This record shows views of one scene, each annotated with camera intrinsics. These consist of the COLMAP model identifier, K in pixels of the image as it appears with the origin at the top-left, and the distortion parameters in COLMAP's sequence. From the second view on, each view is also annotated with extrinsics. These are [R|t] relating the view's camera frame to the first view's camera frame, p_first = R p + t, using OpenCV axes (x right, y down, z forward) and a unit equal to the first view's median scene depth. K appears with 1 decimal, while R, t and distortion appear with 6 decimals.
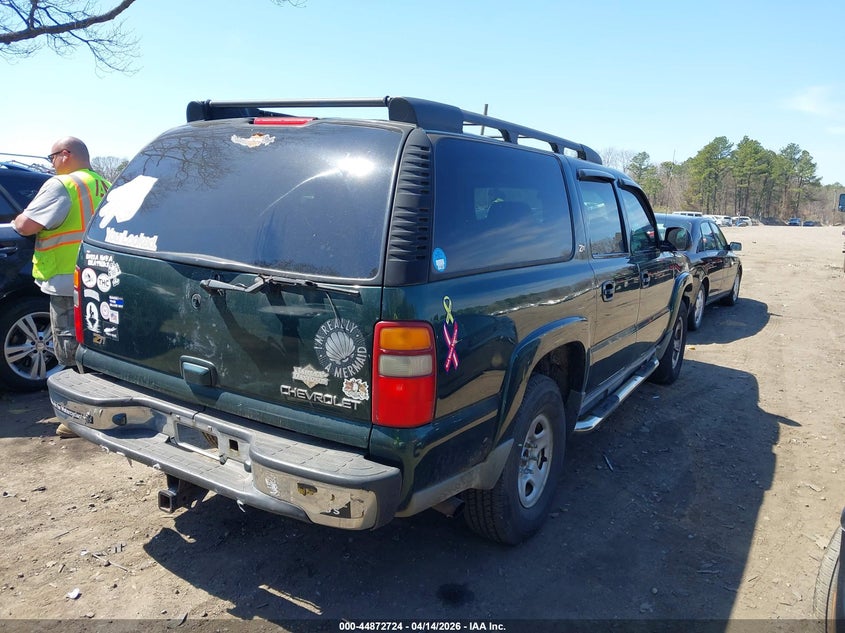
lens RADIAL K [[676.1, 0, 436.0], [0, 676.1, 316.1], [0, 0, 1]] dist [0.002112, -0.004186]
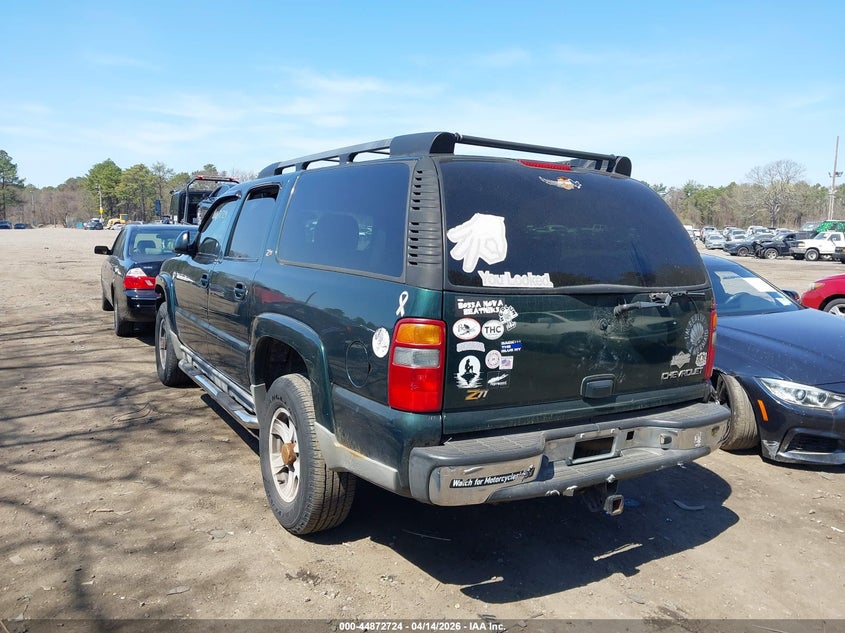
lens RADIAL K [[676.1, 0, 436.0], [0, 676.1, 316.1], [0, 0, 1]] dist [0.002112, -0.004186]
pose [[0.480530, -0.147545, 0.864478, -1.331928], [0.148993, 0.985150, 0.085321, -0.159150], [-0.864229, 0.087802, 0.495378, 0.607266]]
